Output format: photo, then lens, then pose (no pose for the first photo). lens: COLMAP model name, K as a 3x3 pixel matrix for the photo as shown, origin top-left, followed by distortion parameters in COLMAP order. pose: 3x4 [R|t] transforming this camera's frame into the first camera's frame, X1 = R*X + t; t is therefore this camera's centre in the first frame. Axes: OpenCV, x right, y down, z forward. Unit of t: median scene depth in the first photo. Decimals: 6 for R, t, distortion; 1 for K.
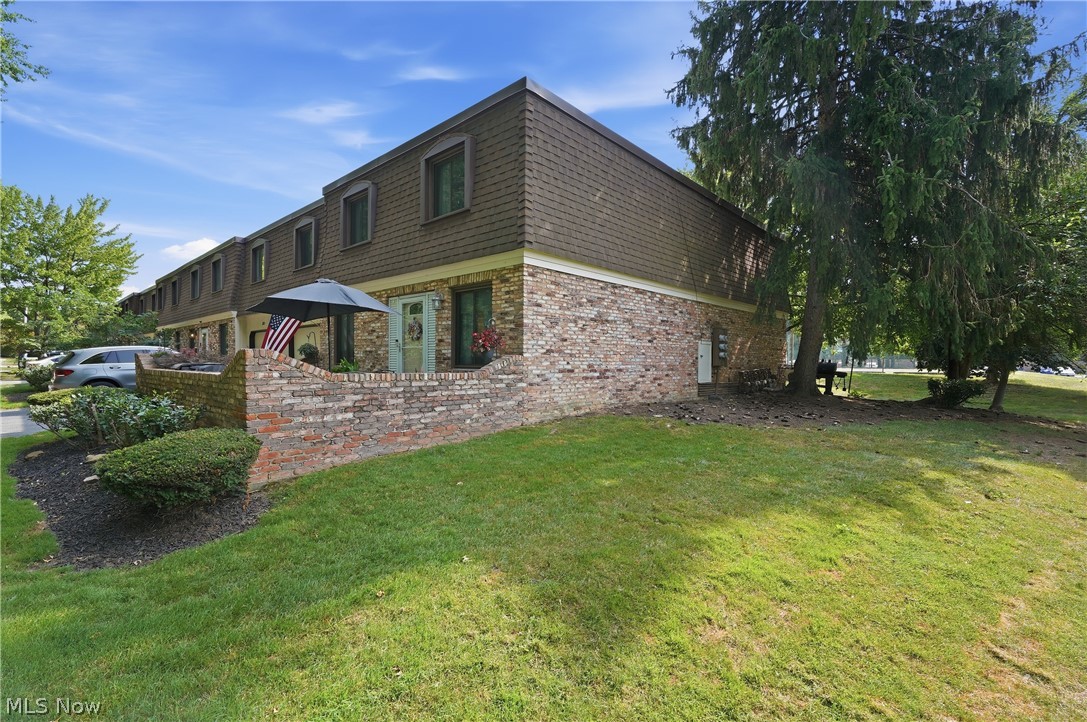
lens RADIAL K [[492.2, 0, 542.3], [0, 492.2, 355.8], [0, 0, 1]] dist [0.000428, 0.000048]
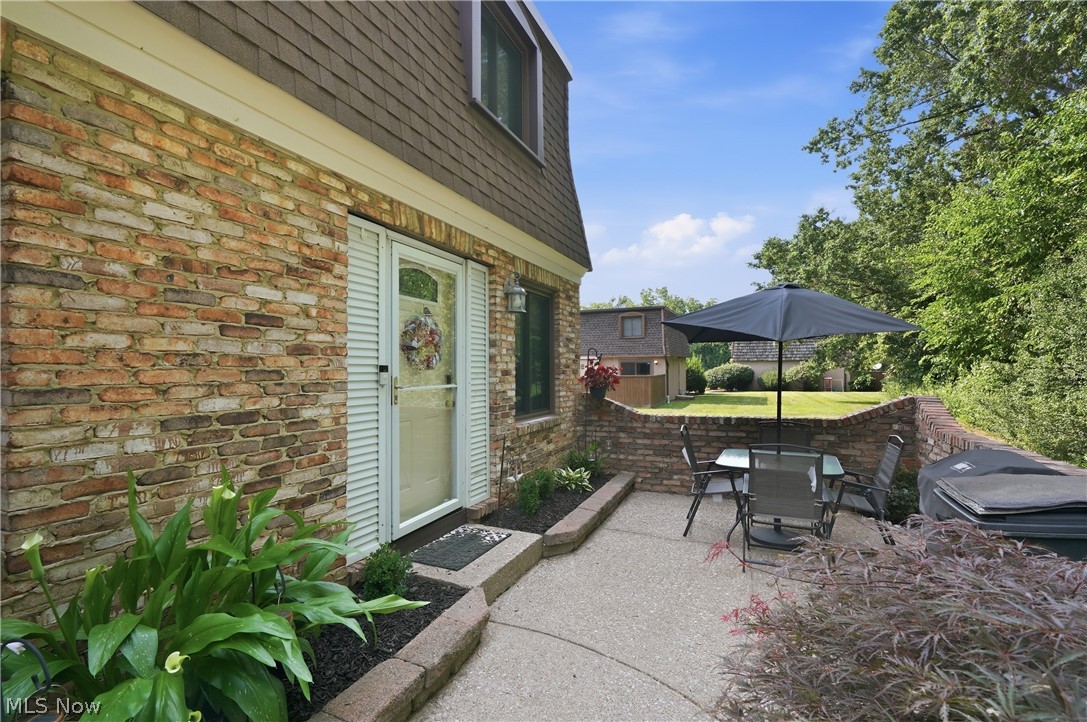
lens RADIAL K [[500.5, 0, 543.5], [0, 500.5, 361.0], [0, 0, 1]] dist [-0.000299, -0.000129]
pose [[-0.337679, 0.017471, 0.941099, -0.641398], [0.001972, 0.999839, -0.017854, -0.030359], [-0.941259, -0.004173, -0.337659, 1.035803]]
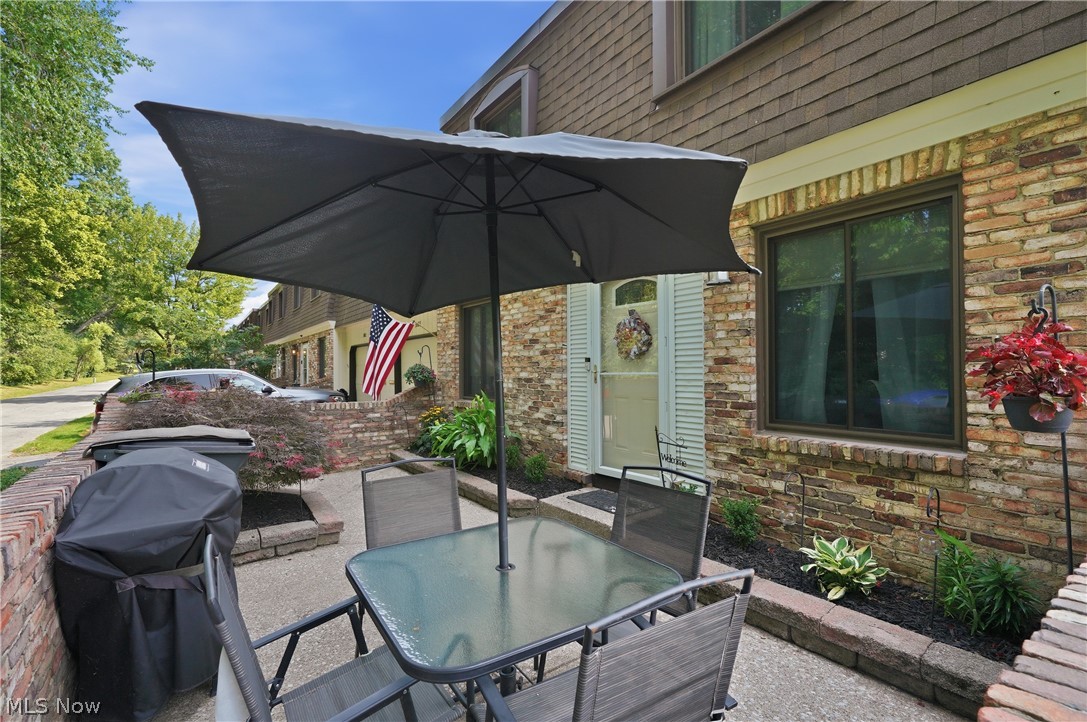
lens RADIAL K [[492.2, 0, 542.3], [0, 492.2, 355.8], [0, 0, 1]] dist [0.000428, 0.000048]
pose [[0.980336, -0.012905, -0.196911, -0.249063], [0.008589, 0.999704, -0.022759, -0.024356], [0.197147, 0.020620, 0.980157, 0.521096]]
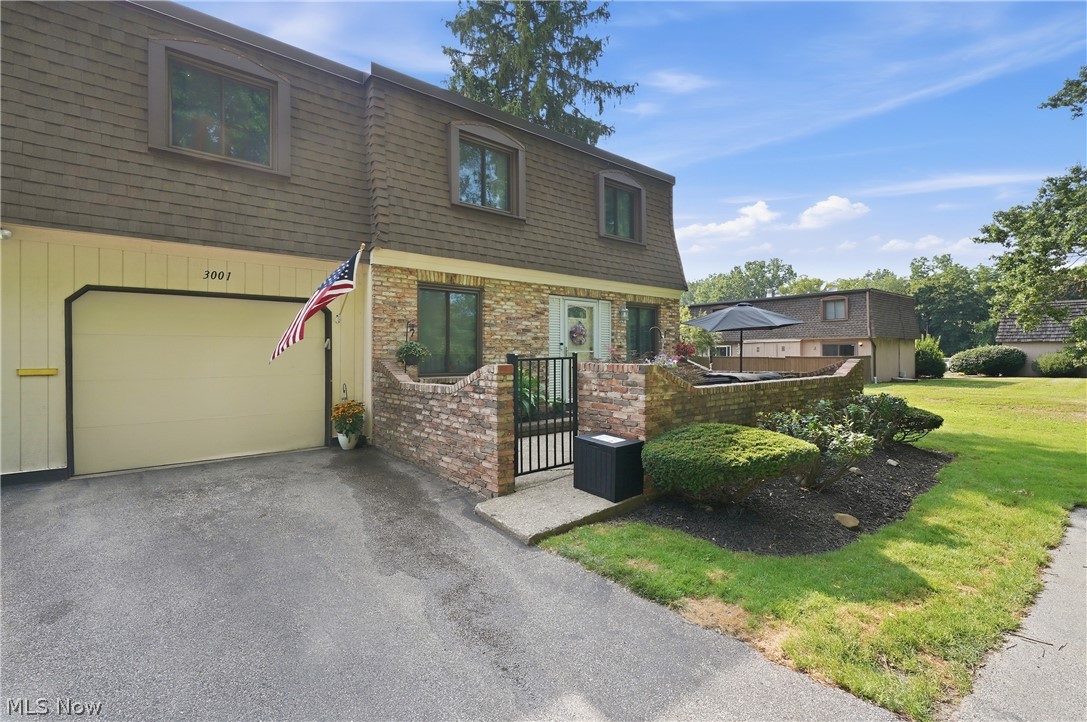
lens RADIAL K [[492.2, 0, 542.3], [0, 492.2, 355.8], [0, 0, 1]] dist [0.000428, 0.000048]
pose [[0.129003, -0.001775, 0.991643, -1.242550], [0.000708, 0.999998, 0.001698, -0.010496], [-0.991644, 0.000483, 0.129004, 0.939070]]
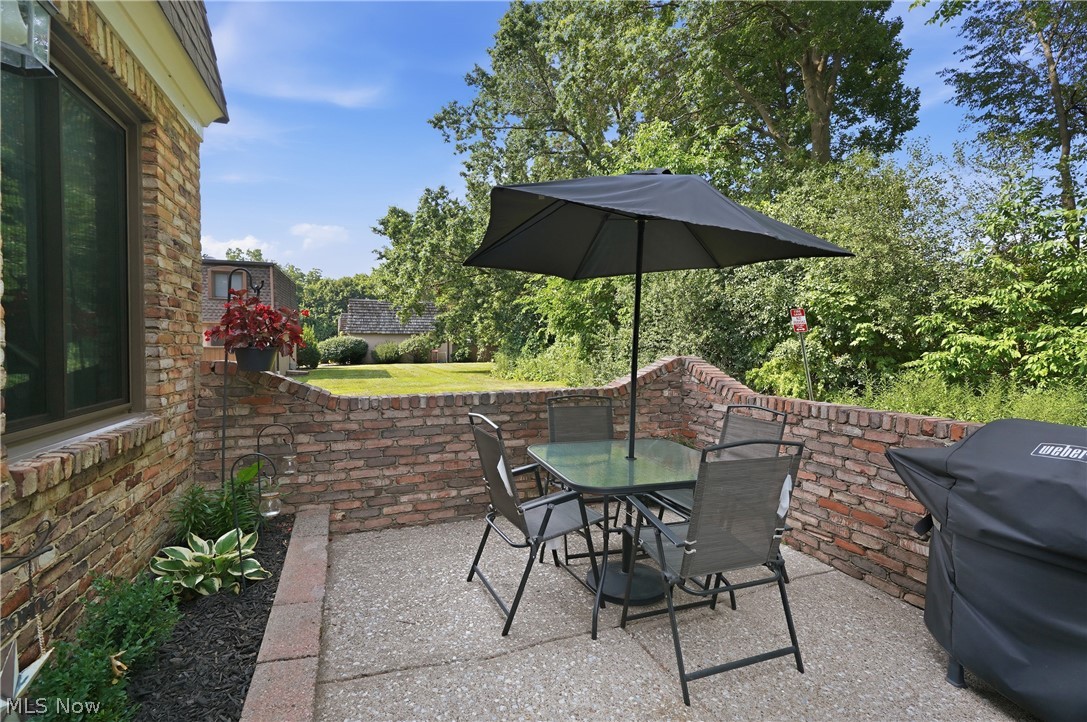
lens RADIAL K [[492.2, 0, 542.3], [0, 492.2, 355.8], [0, 0, 1]] dist [0.000428, 0.000048]
pose [[-0.896017, -0.014441, 0.443784, -0.374020], [-0.005758, 0.999765, 0.020907, -0.012171], [-0.443982, 0.016178, -0.895890, 0.955126]]
